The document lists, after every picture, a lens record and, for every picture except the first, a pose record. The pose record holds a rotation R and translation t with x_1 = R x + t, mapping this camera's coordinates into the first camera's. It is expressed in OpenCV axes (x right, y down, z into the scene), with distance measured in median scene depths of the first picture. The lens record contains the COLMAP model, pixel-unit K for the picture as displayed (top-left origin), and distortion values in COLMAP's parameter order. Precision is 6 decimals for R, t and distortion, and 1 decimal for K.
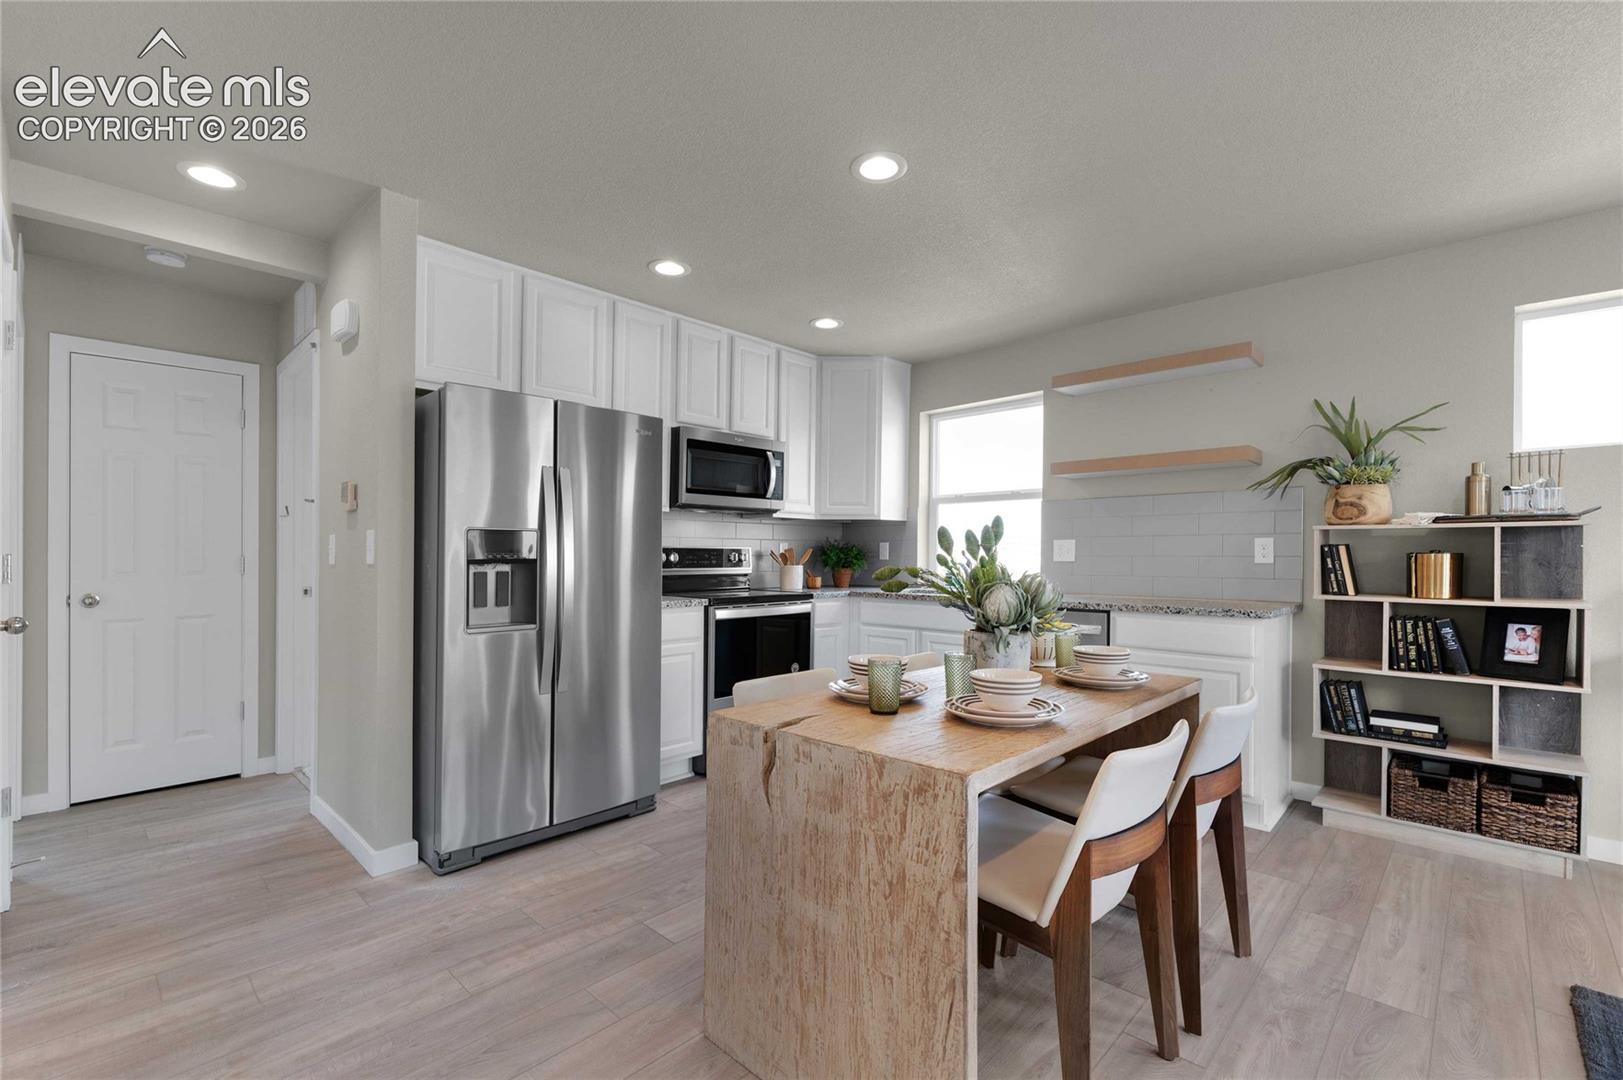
lens RADIAL K [[701.1, 0, 813.2], [0, 701.1, 547.8], [0, 0, 1]] dist [0.018366, -0.011321]
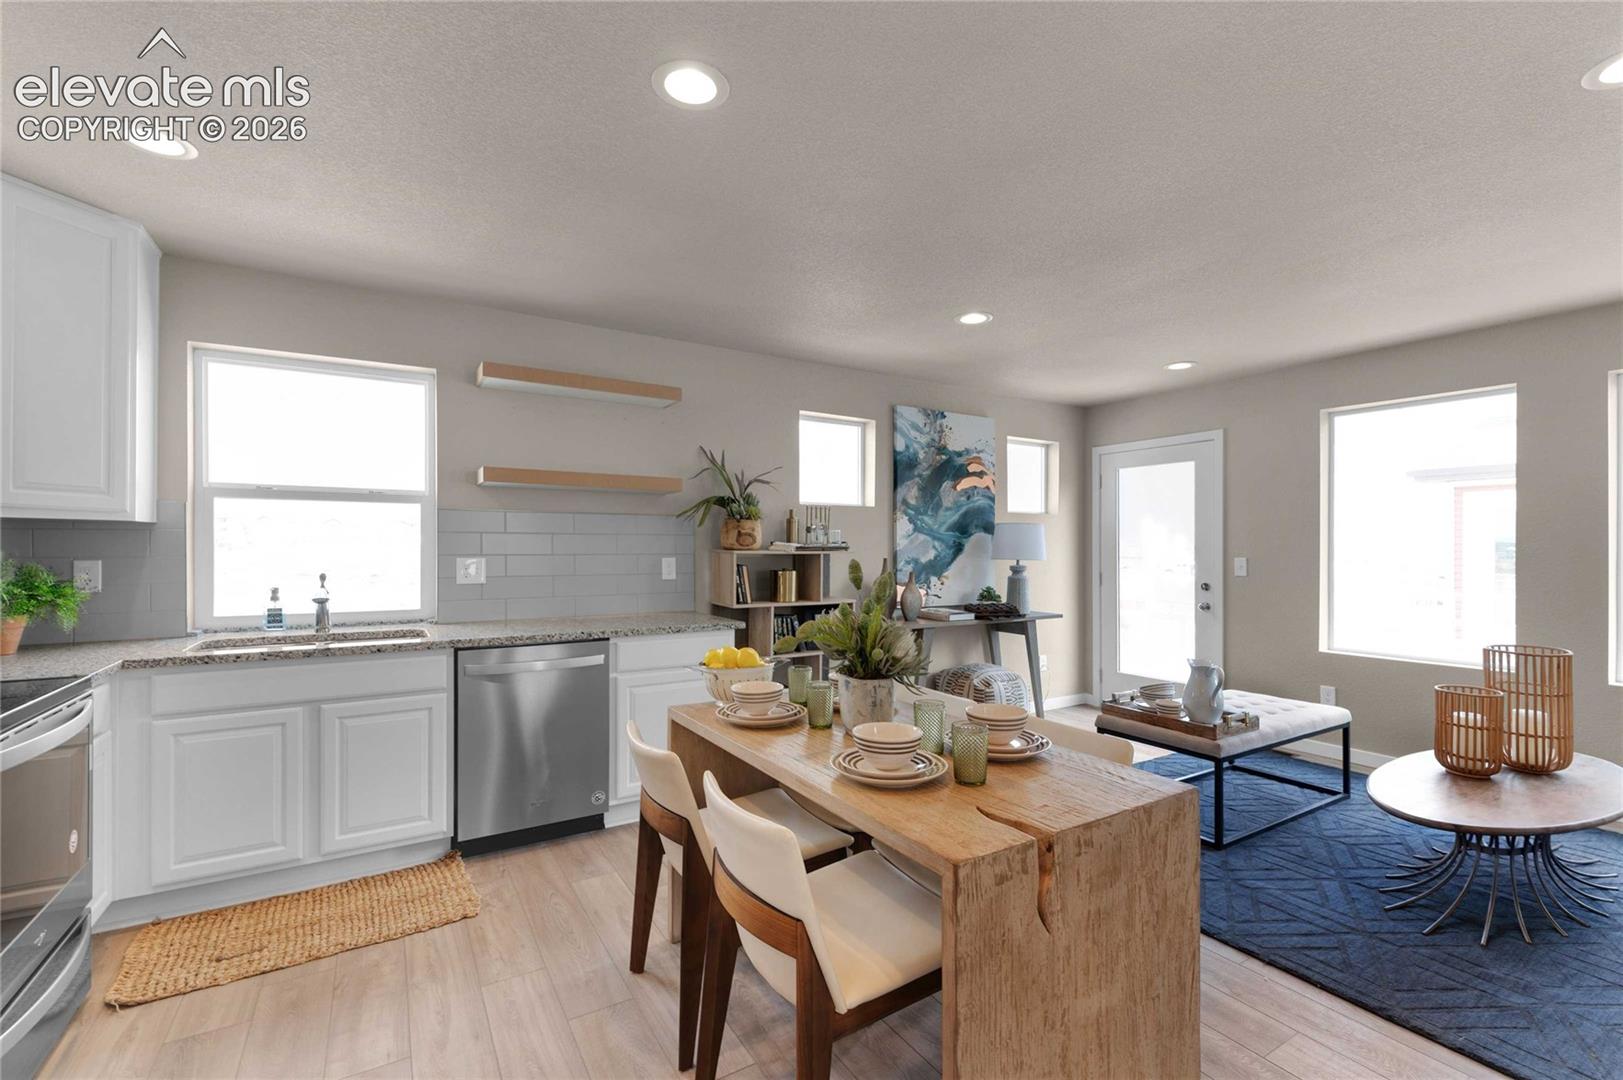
lens RADIAL K [[704.4, 0, 813.0], [0, 704.4, 557.9], [0, 0, 1]] dist [0.018348, -0.020354]
pose [[0.255924, -0.014934, 0.966582, -0.473913], [-0.010546, 0.999778, 0.018239, -0.042756], [-0.966639, -0.014862, 0.255709, 0.536301]]
